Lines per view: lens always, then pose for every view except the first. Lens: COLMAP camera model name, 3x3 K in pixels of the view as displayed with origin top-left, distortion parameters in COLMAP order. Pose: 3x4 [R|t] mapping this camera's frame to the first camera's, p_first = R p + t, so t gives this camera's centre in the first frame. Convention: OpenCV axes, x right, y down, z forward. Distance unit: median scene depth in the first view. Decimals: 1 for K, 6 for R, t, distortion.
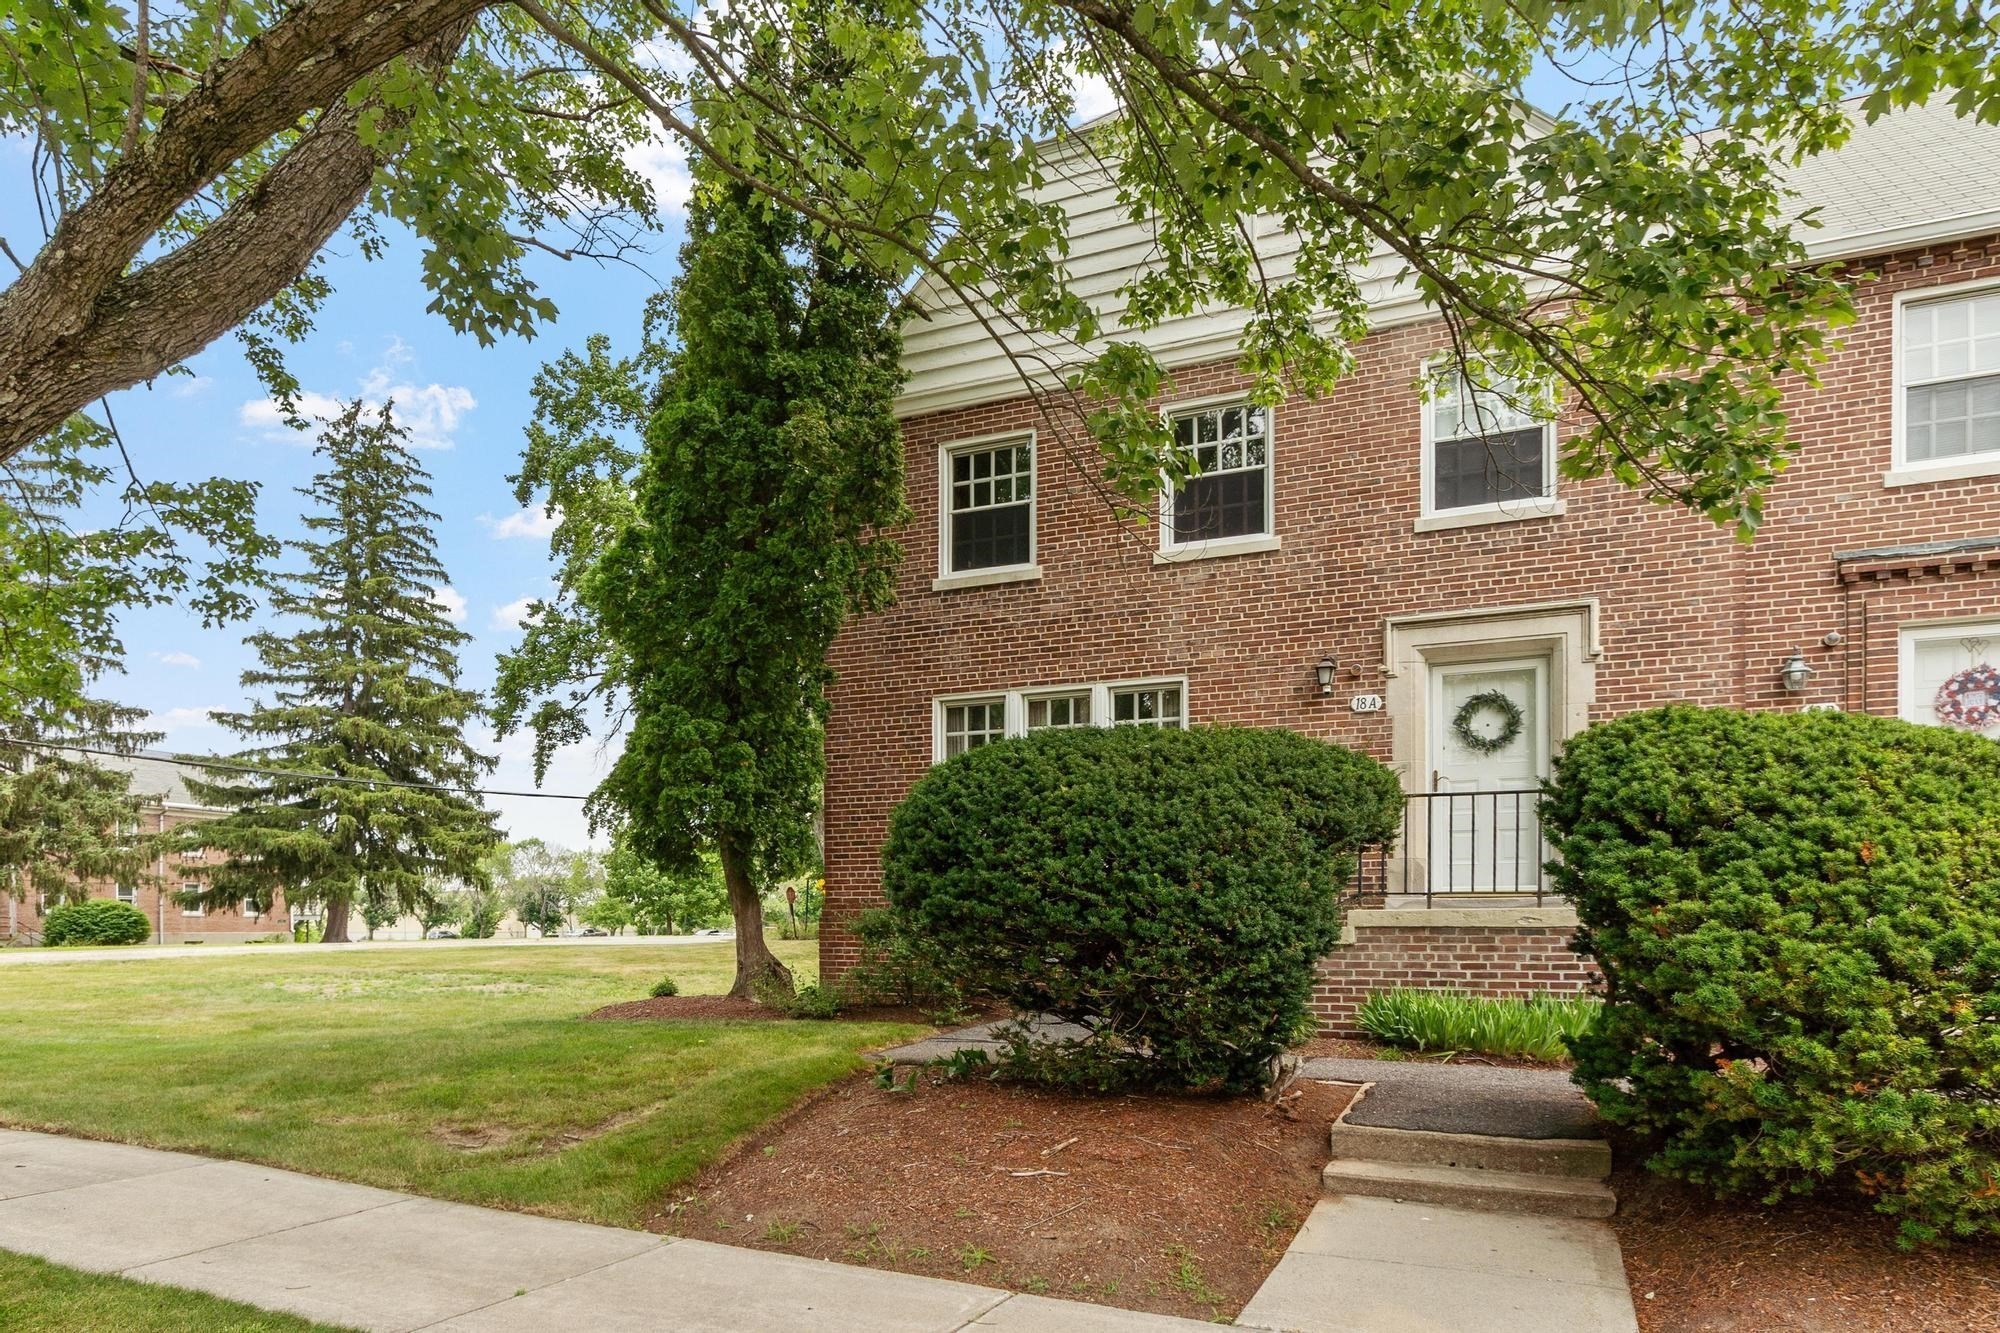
lens RADIAL K [[1202.6, 0, 1003.2], [0, 1202.6, 668.4], [0, 0, 1]] dist [0.002879, 0.002646]
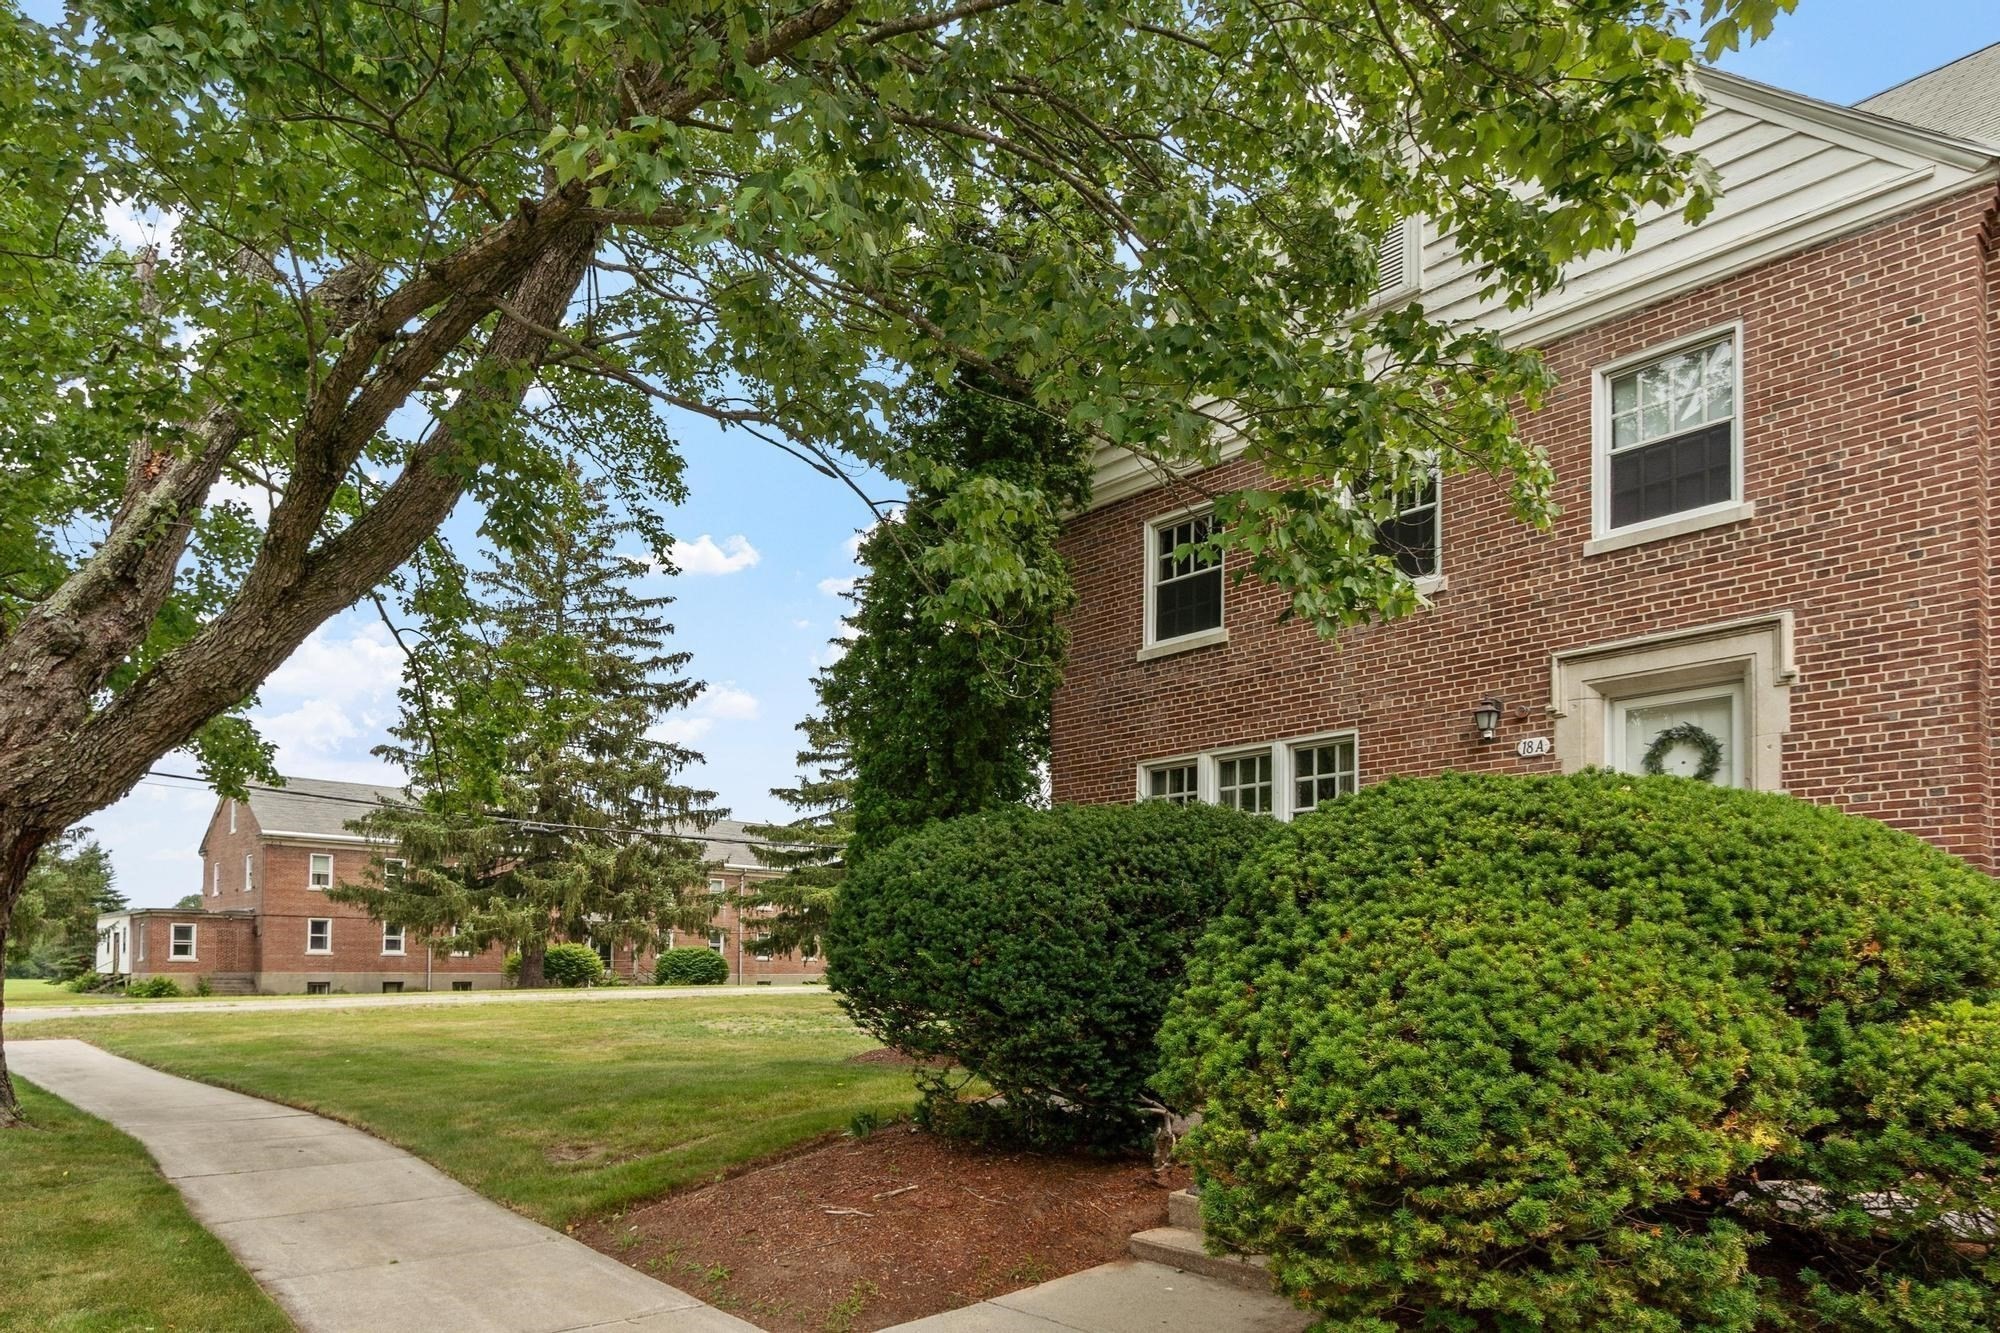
lens RADIAL K [[1175.1, 0, 998.6], [0, 1175.1, 663.0], [0, 0, 1]] dist [-0.000649, 0.000300]
pose [[0.919640, -0.093486, -0.381475, 0.259197], [0.075910, 0.995253, -0.060900, -0.011112], [0.385358, 0.027048, 0.922371, -0.001002]]
